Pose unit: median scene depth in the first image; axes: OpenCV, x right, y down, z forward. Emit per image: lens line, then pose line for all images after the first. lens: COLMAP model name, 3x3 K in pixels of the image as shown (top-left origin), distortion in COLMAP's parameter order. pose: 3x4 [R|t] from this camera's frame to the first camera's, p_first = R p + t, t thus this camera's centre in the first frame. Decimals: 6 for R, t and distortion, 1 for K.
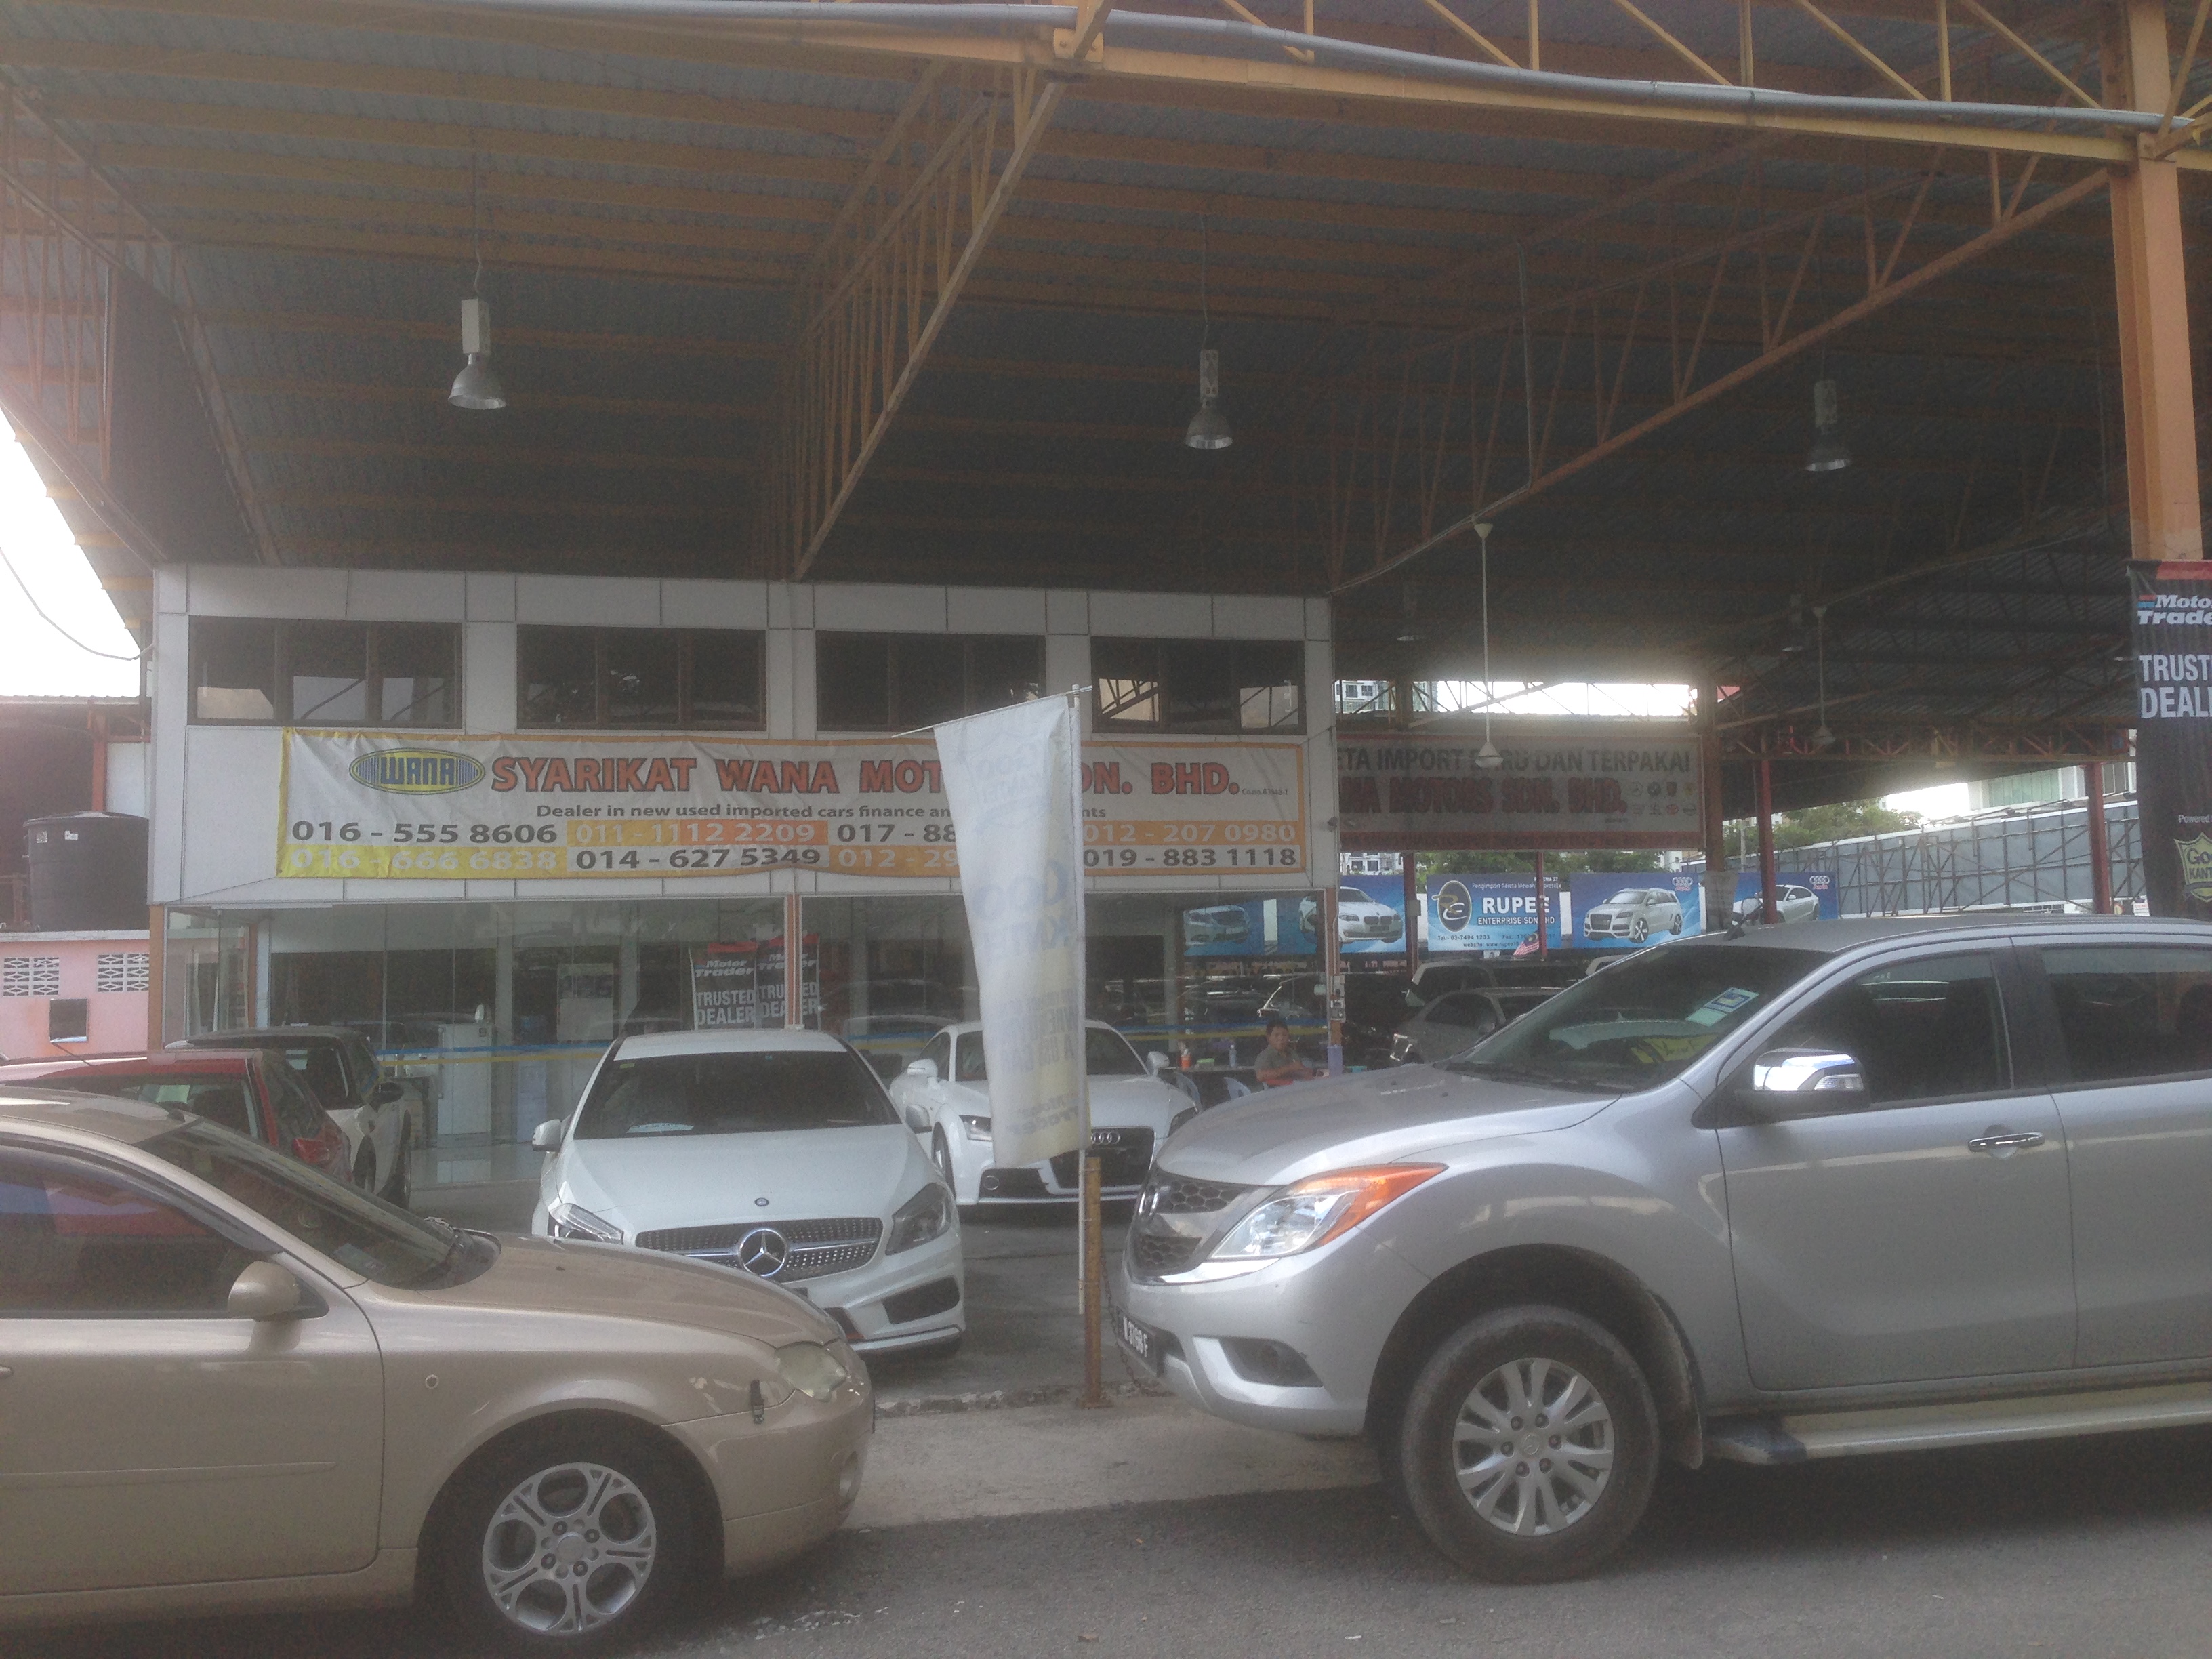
lens RADIAL K [[2013.1, 0, 1106.0], [0, 2013.1, 829.5], [0, 0, 1]] dist [0.139756, -0.213517]
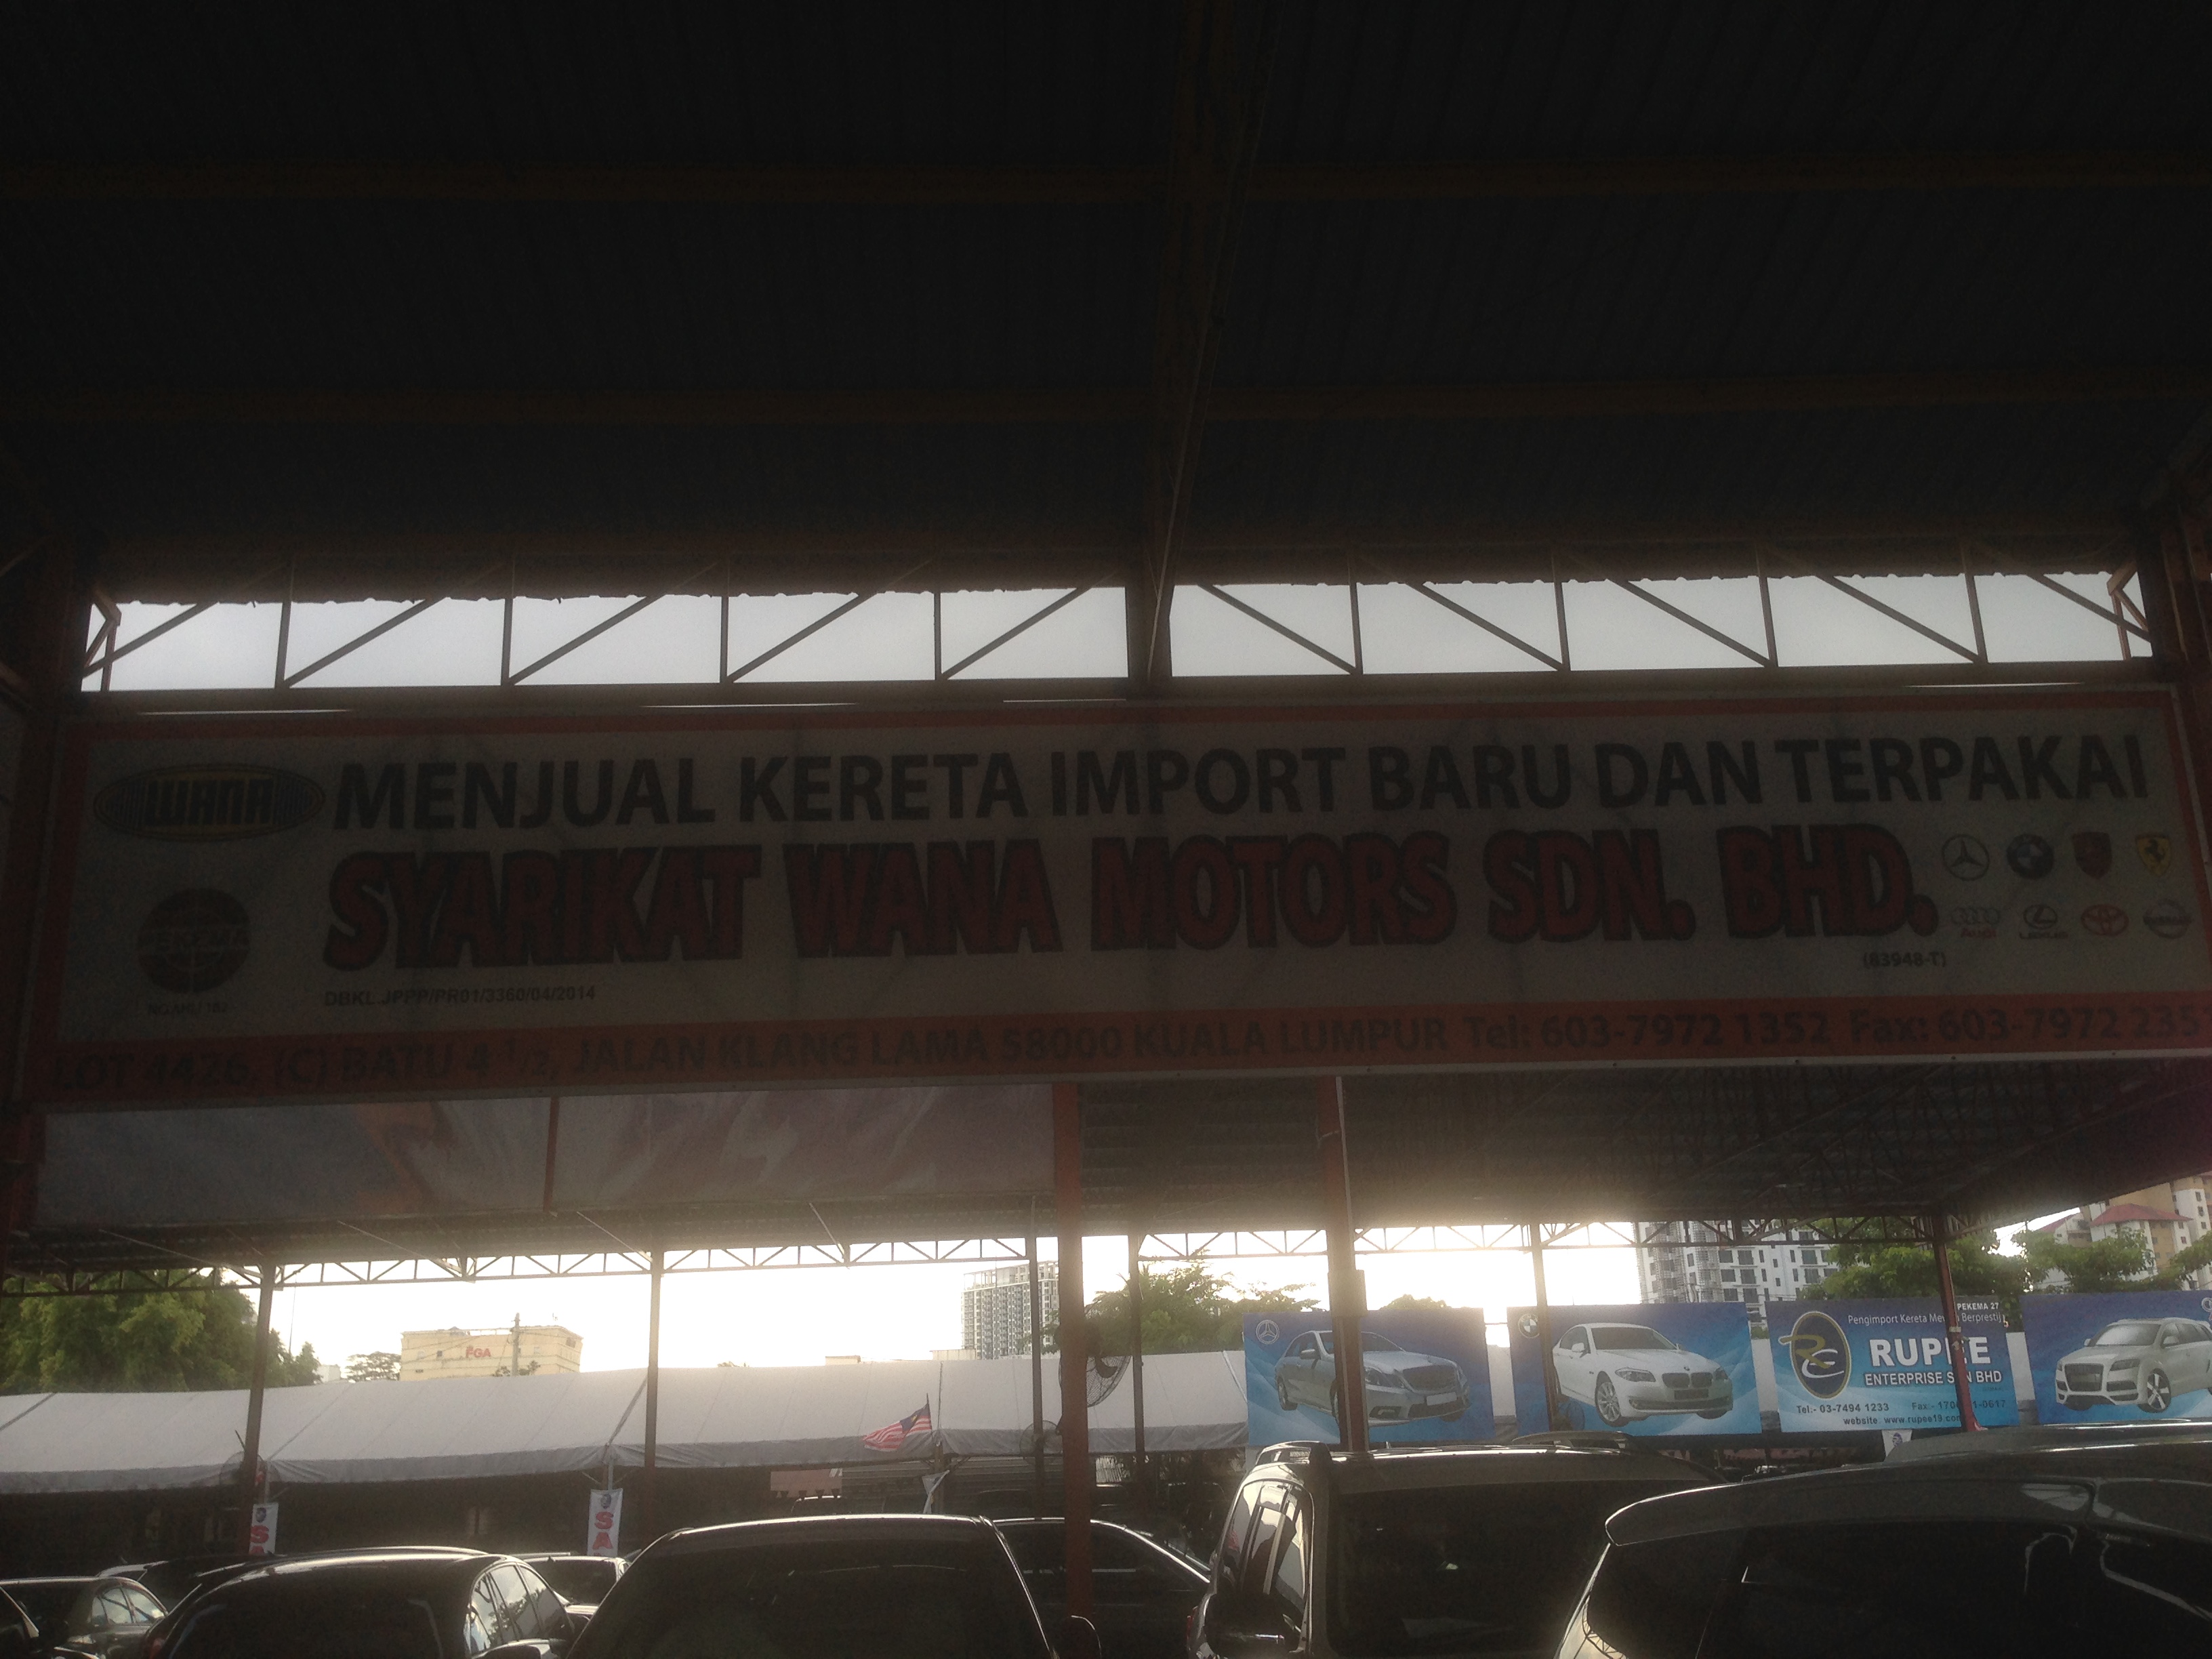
lens RADIAL K [[2013.1, 0, 1106.0], [0, 2013.1, 829.5], [0, 0, 1]] dist [0.139756, -0.213517]
pose [[0.977365, -0.075580, -0.197599, 0.294669], [0.028485, 0.972516, -0.231087, 0.063788], [0.209634, 0.220227, 0.952656, 1.021018]]
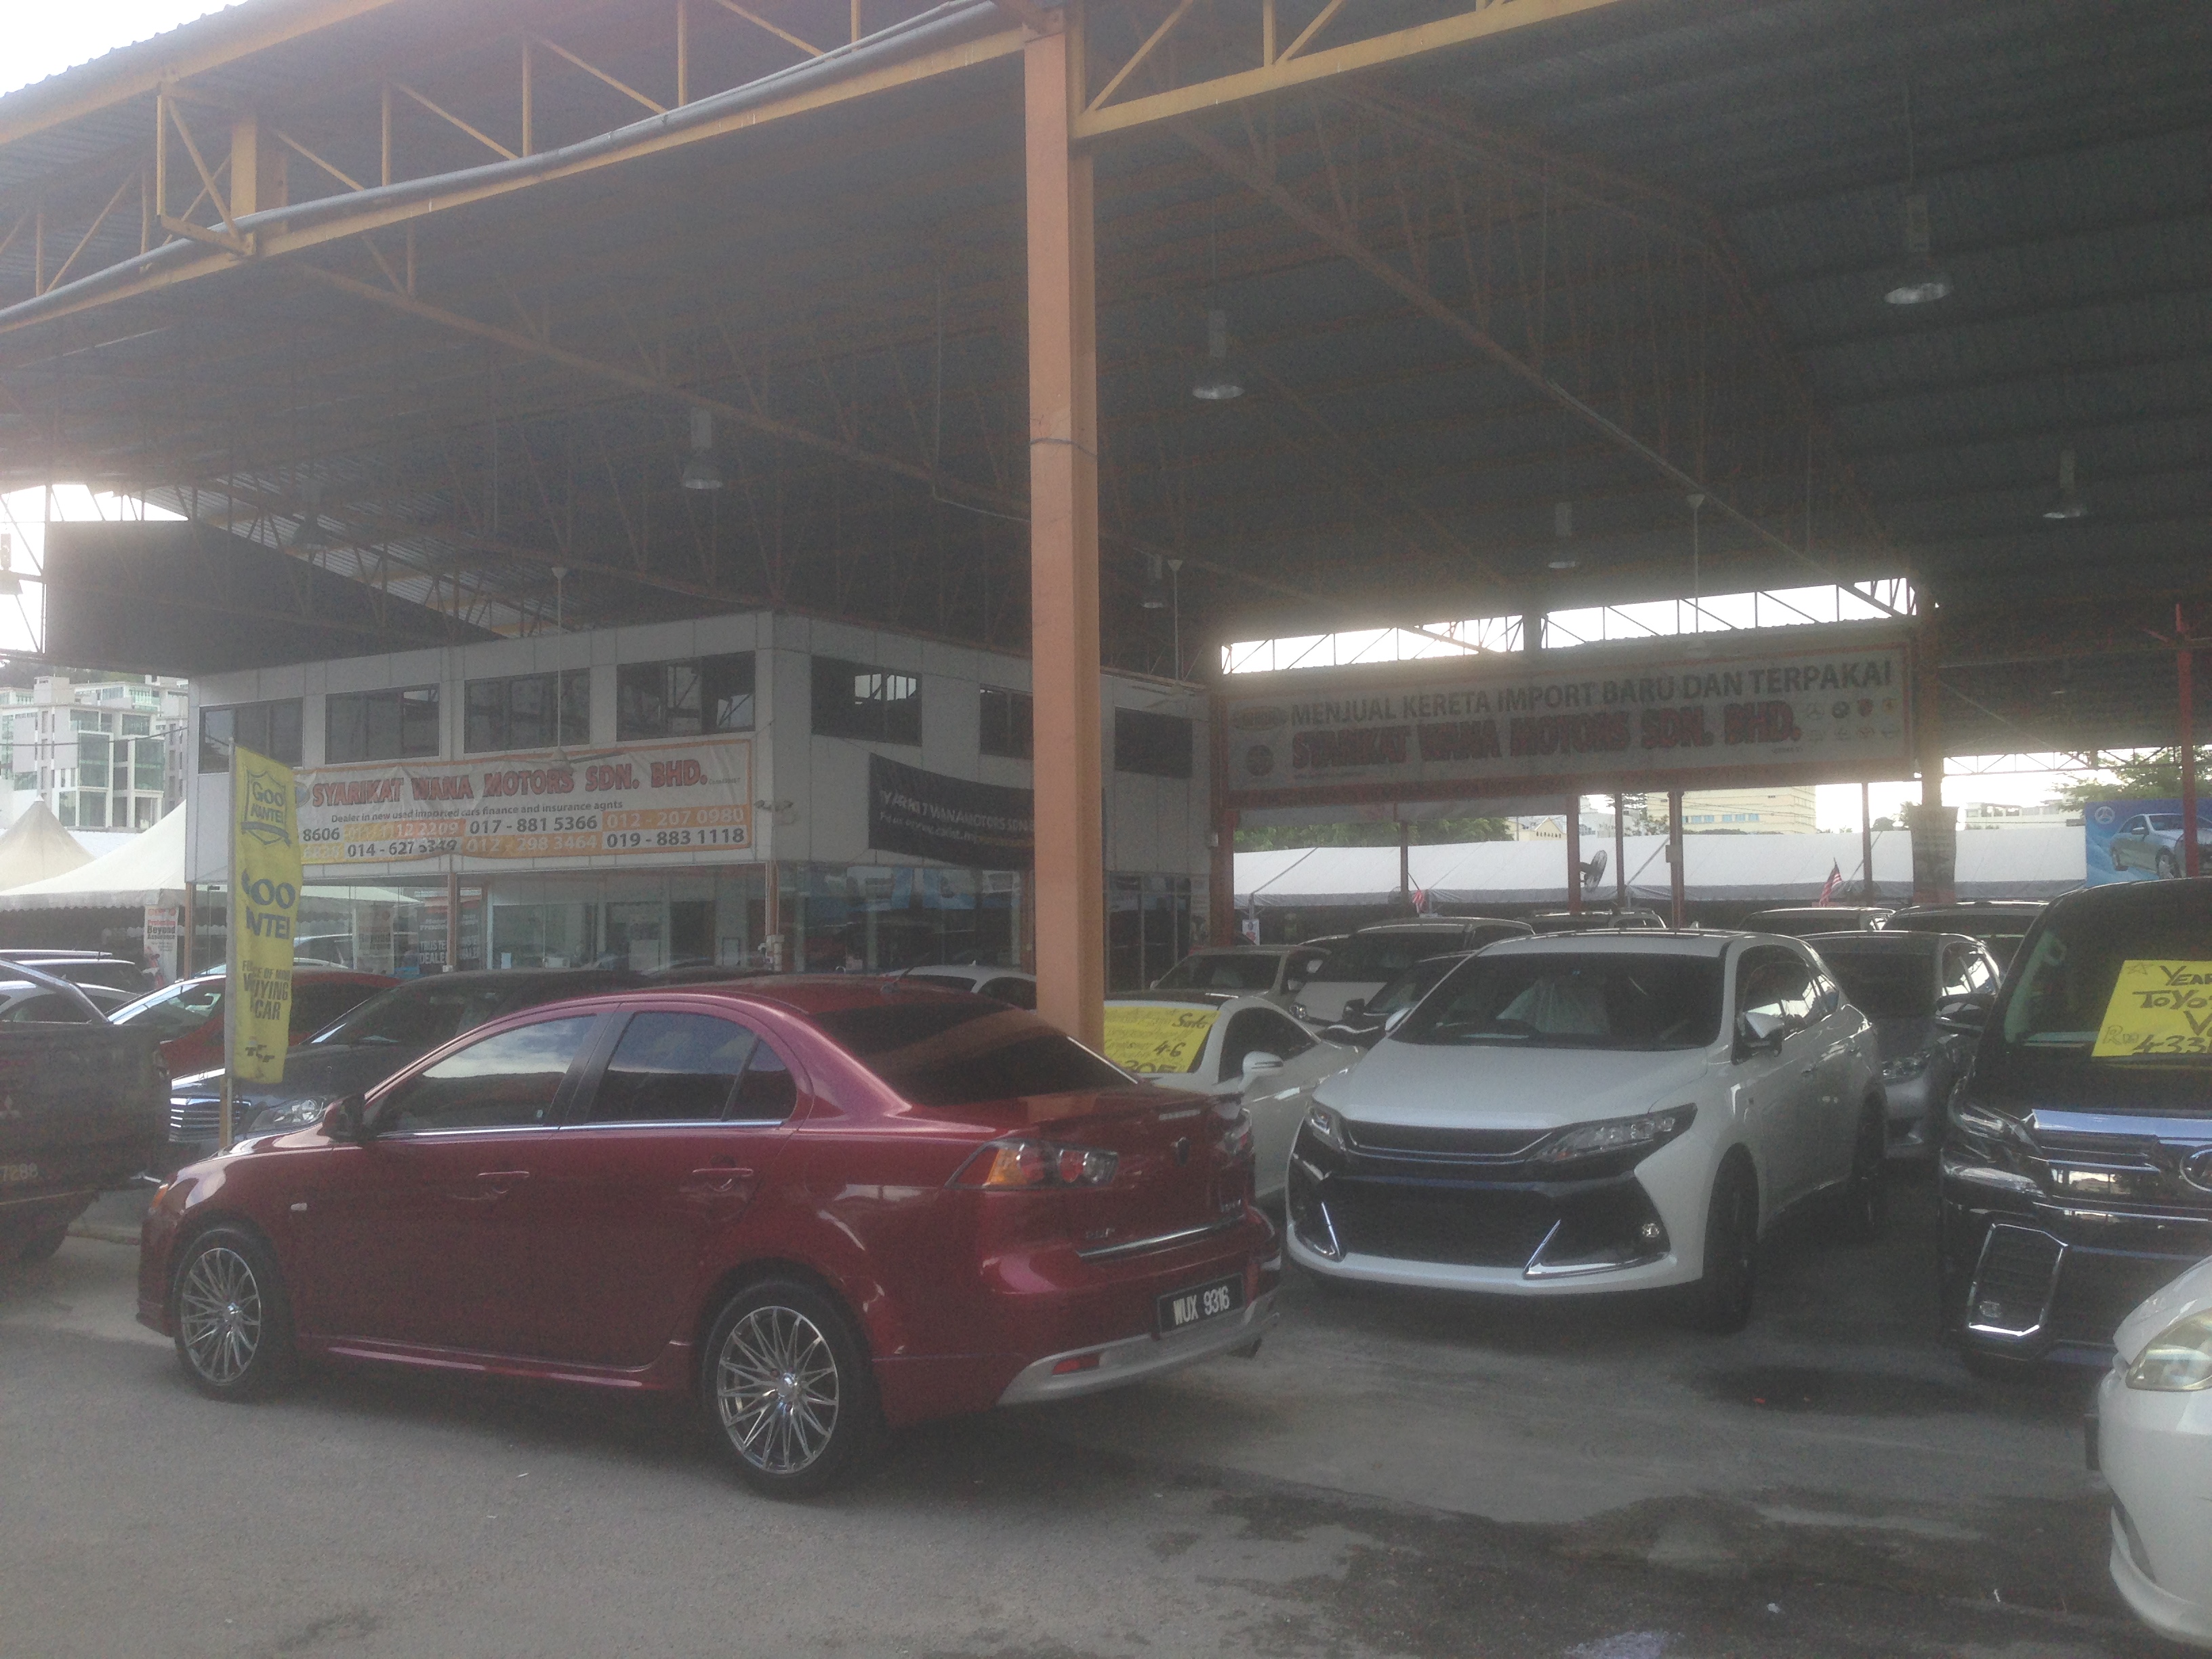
lens RADIAL K [[2013.1, 0, 1106.0], [0, 2013.1, 829.5], [0, 0, 1]] dist [0.139756, -0.213517]
pose [[0.698938, -0.021509, -0.714859, 0.988783], [0.048445, 0.998676, 0.017318, 0.000087], [0.713539, -0.046736, 0.699055, 0.290487]]
